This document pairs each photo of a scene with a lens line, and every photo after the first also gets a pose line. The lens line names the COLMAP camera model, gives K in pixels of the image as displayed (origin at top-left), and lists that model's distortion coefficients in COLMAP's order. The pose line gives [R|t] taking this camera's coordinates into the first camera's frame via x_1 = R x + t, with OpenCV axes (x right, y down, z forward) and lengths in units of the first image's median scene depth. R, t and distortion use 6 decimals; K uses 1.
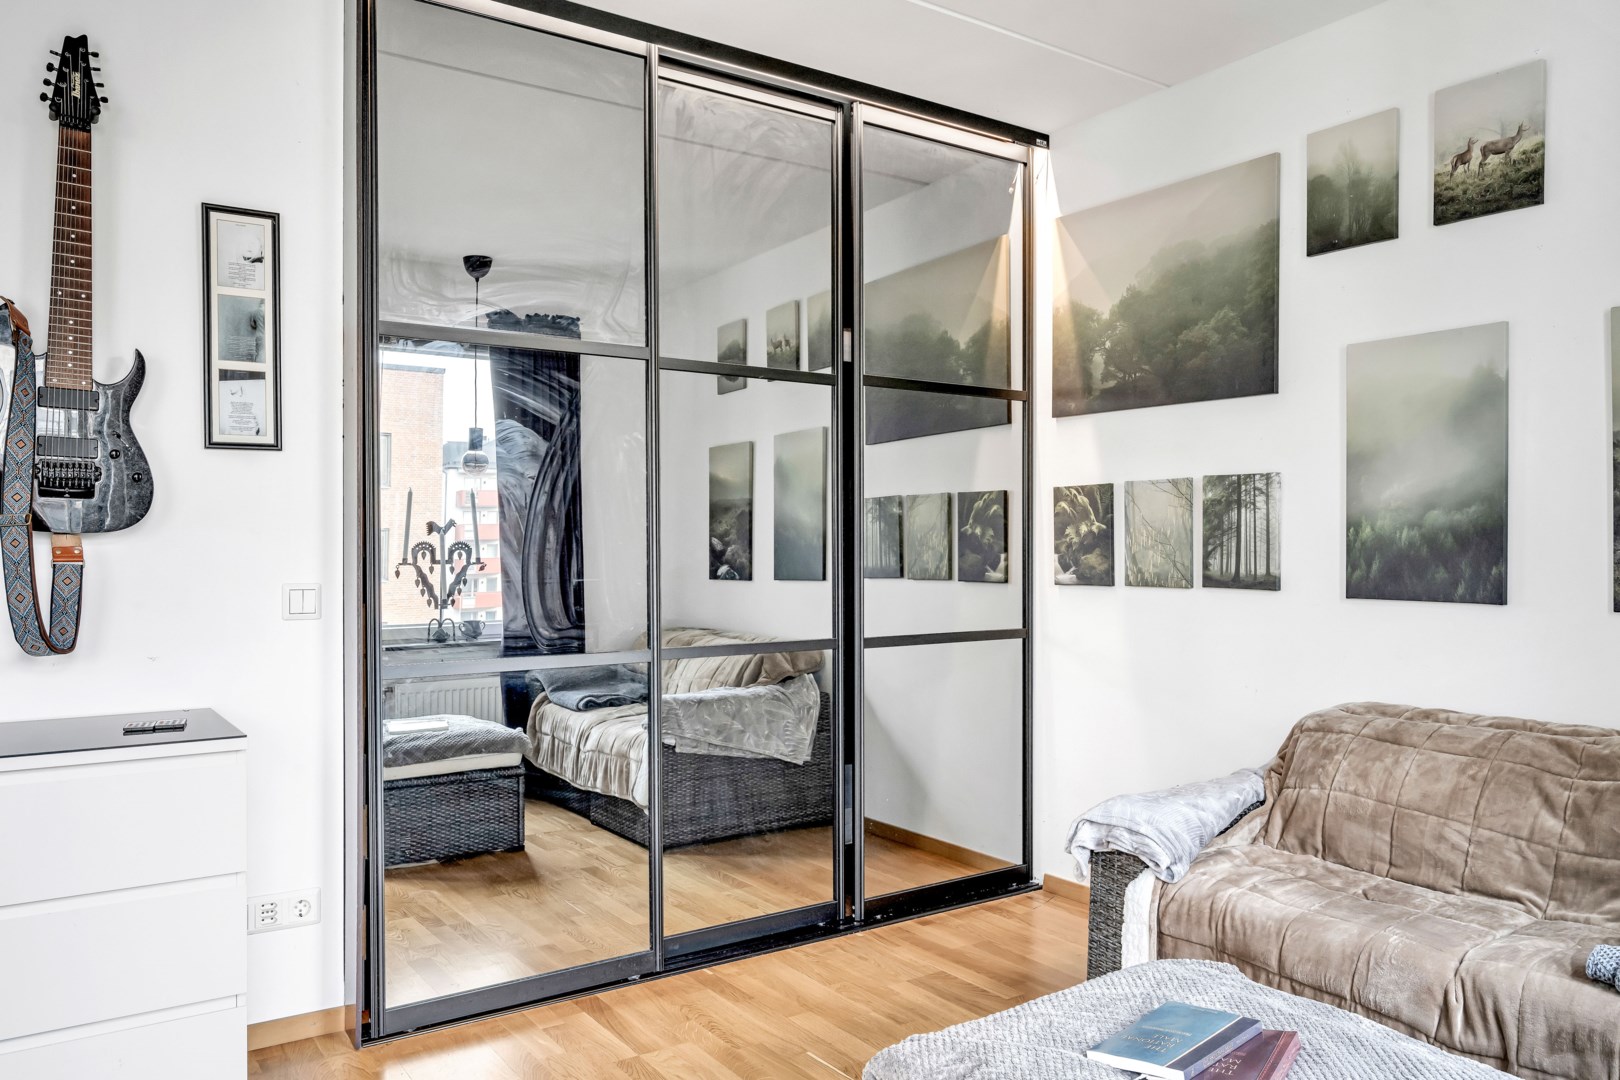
lens RADIAL K [[1158.1, 0, 811.8], [0, 1158.1, 555.8], [0, 0, 1]] dist [-0.000354, -0.000839]
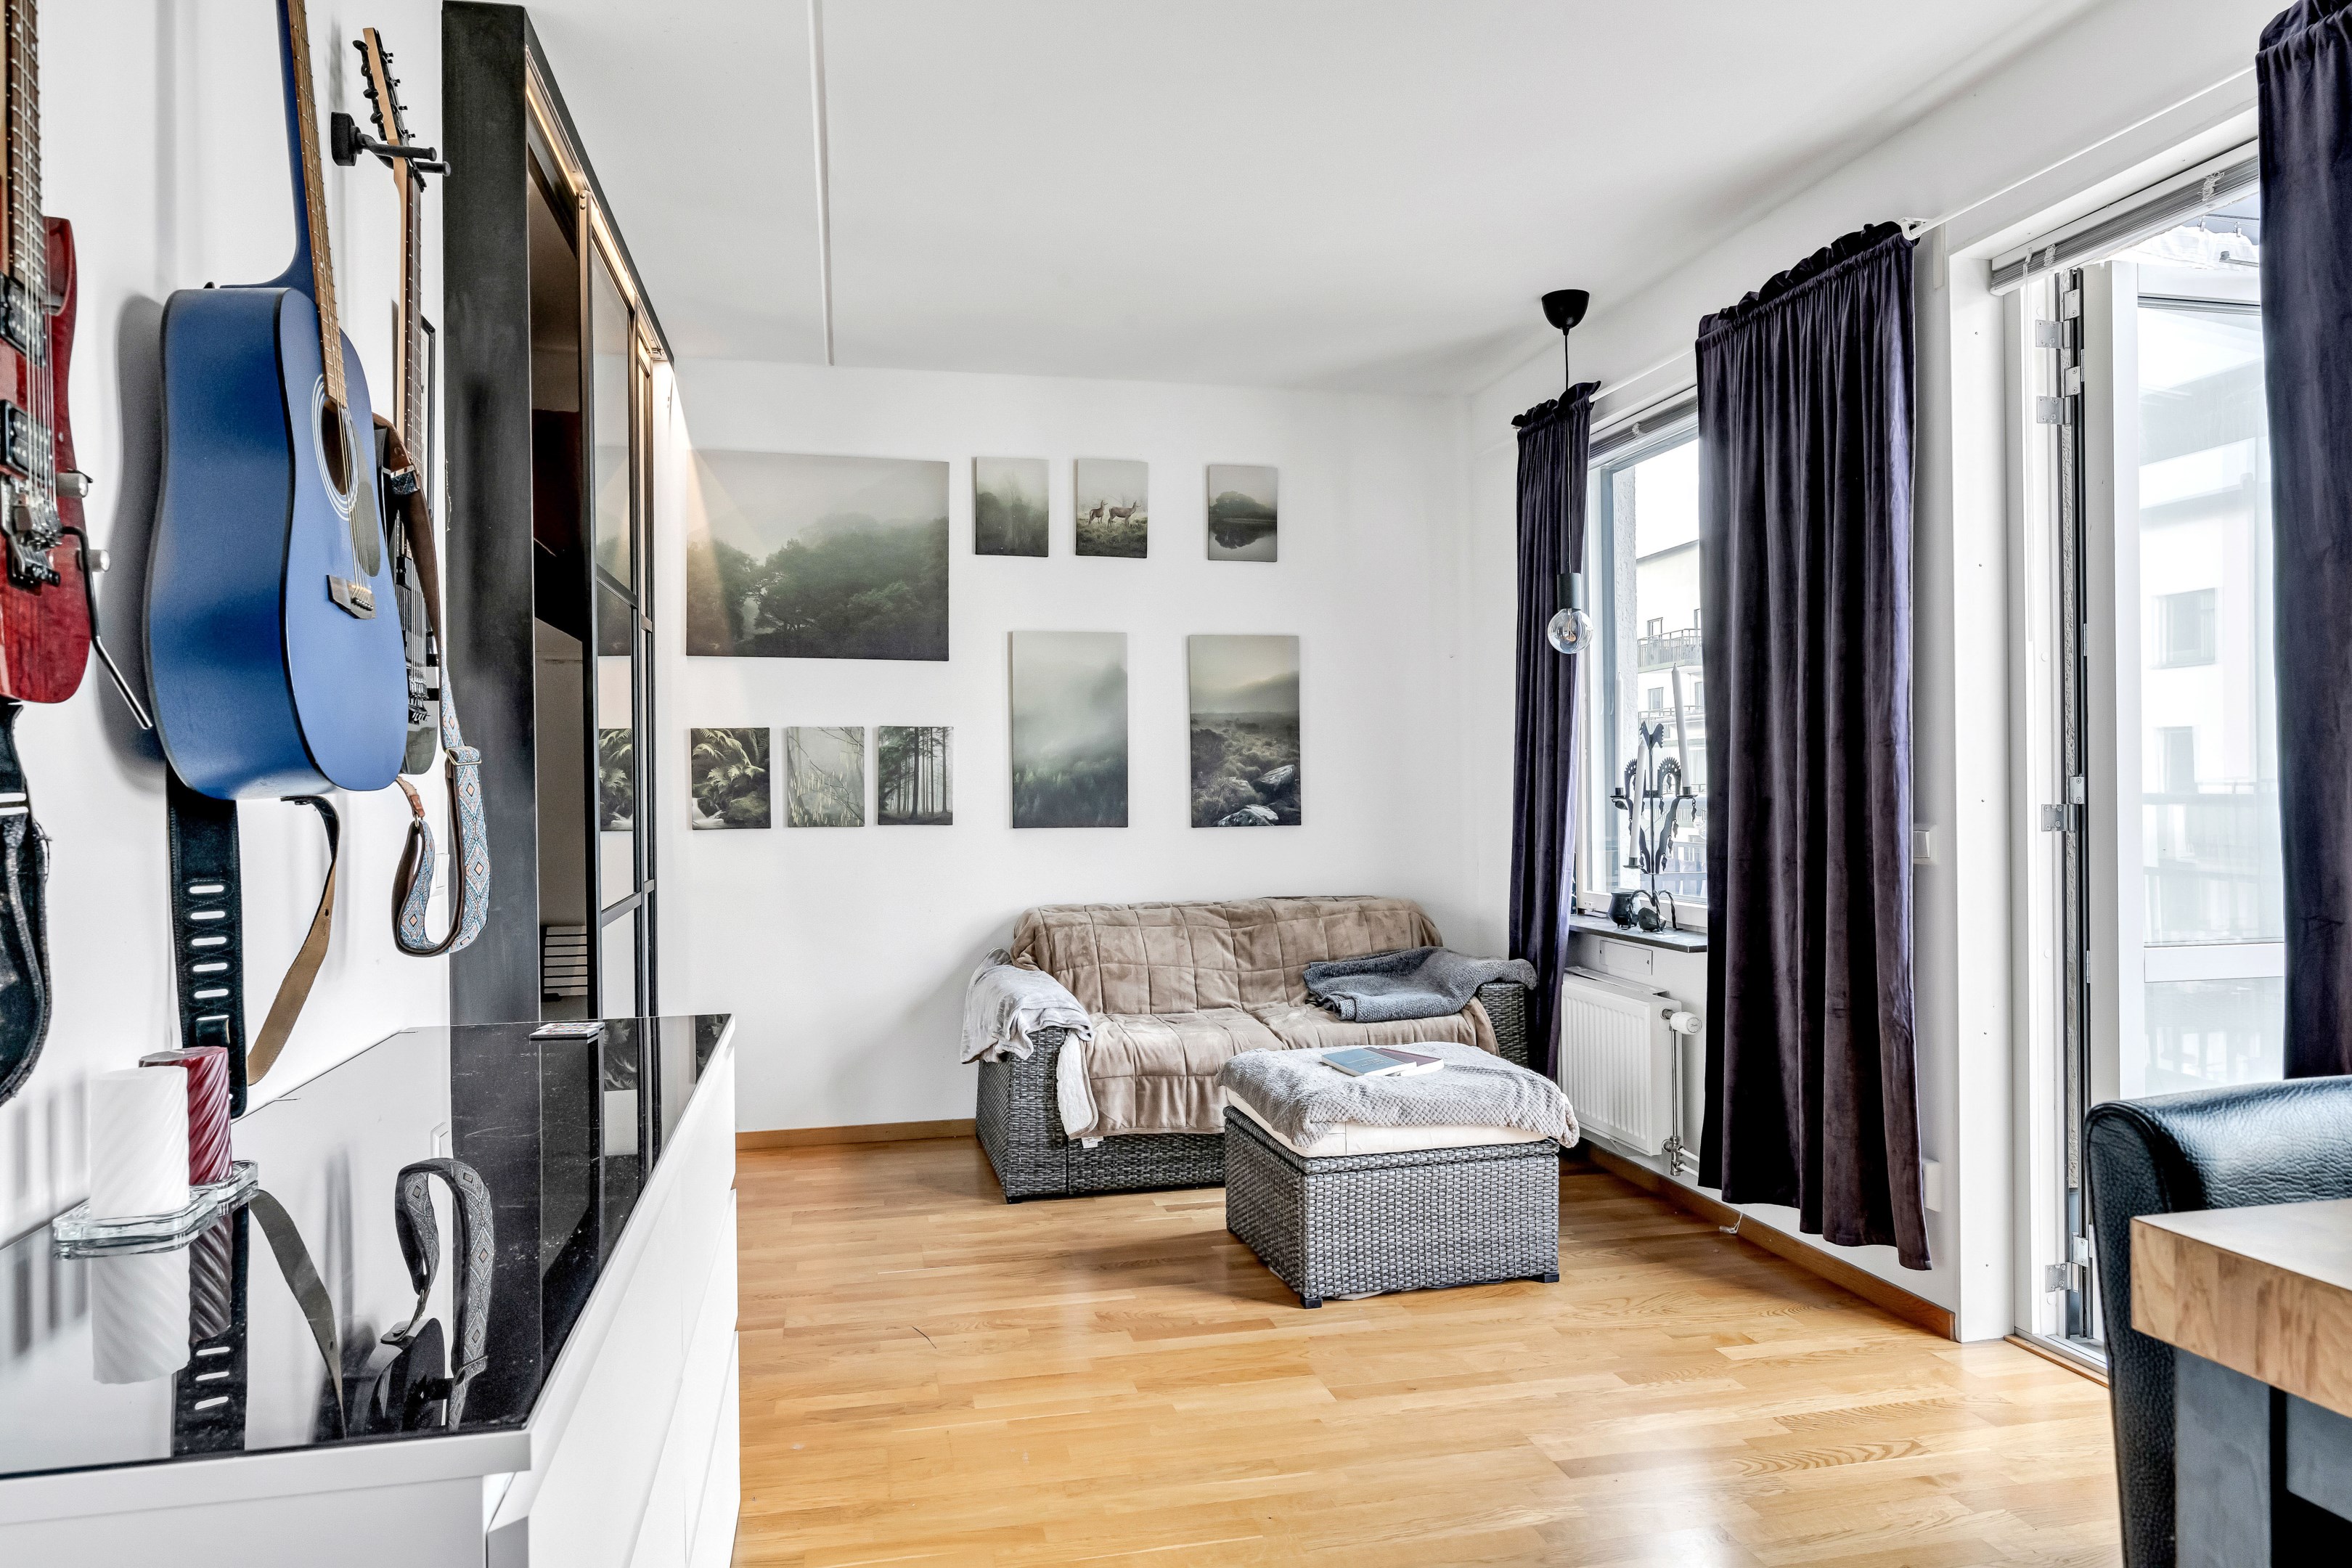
lens RADIAL K [[1503.7, 0, 1179.8], [0, 1503.7, 785.5], [0, 0, 1]] dist [-0.001717, 0.000015]
pose [[0.377608, -0.002322, 0.925963, -0.996167], [0.014112, 0.999895, -0.003248, -0.002764], [-0.925858, 0.014294, 0.377601, 0.197204]]
